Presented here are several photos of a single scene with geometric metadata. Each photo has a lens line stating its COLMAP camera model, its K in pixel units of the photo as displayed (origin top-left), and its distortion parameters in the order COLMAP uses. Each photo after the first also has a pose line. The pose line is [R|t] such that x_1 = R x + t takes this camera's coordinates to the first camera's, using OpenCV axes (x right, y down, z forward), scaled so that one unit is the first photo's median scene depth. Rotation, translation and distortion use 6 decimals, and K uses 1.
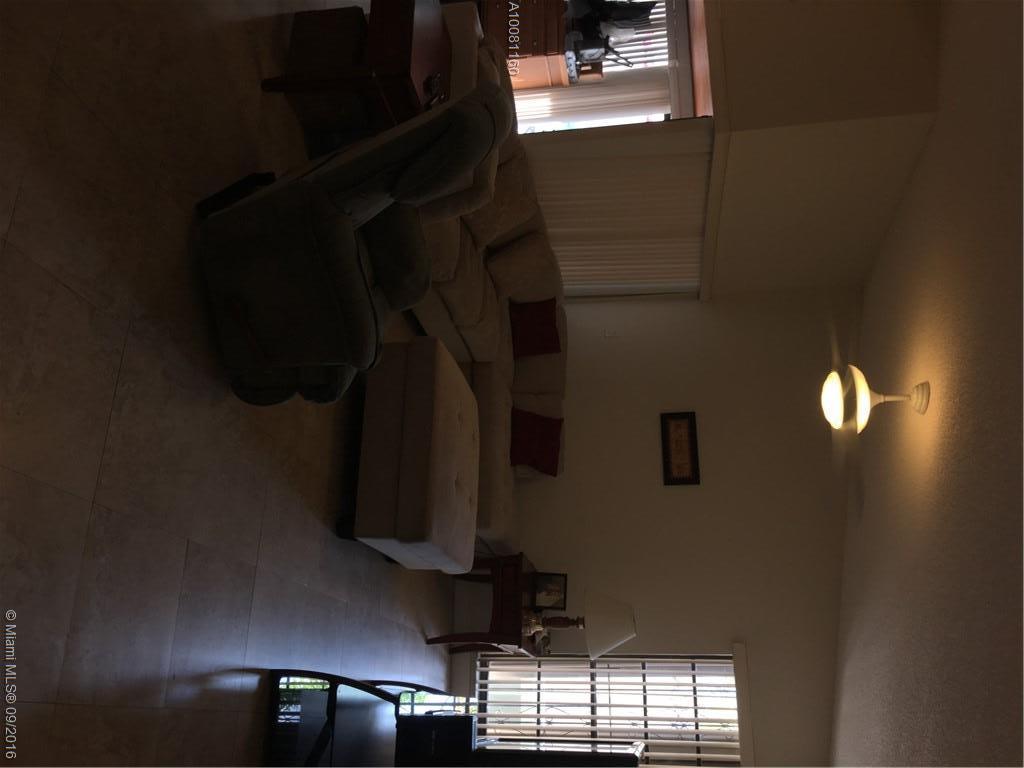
lens RADIAL K [[861.9, 0, 512.0], [0, 861.9, 384.0], [0, 0, 1]] dist [0.063132, -0.064660]
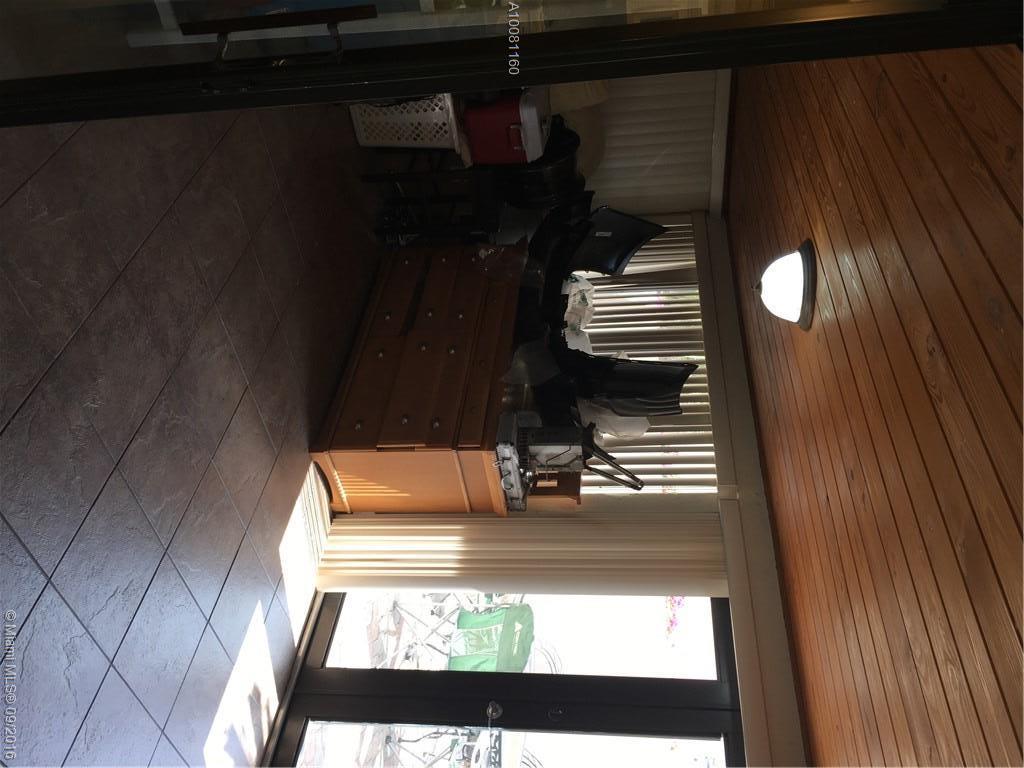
lens RADIAL K [[886.4, 0, 512.0], [0, 886.4, 384.0], [0, 0, 1]] dist [0.054600, -0.010900]
pose [[0.995390, 0.089137, -0.035407, 0.080084], [-0.095628, 0.893949, -0.437847, -0.199001], [-0.007376, 0.439215, 0.898352, 0.543333]]
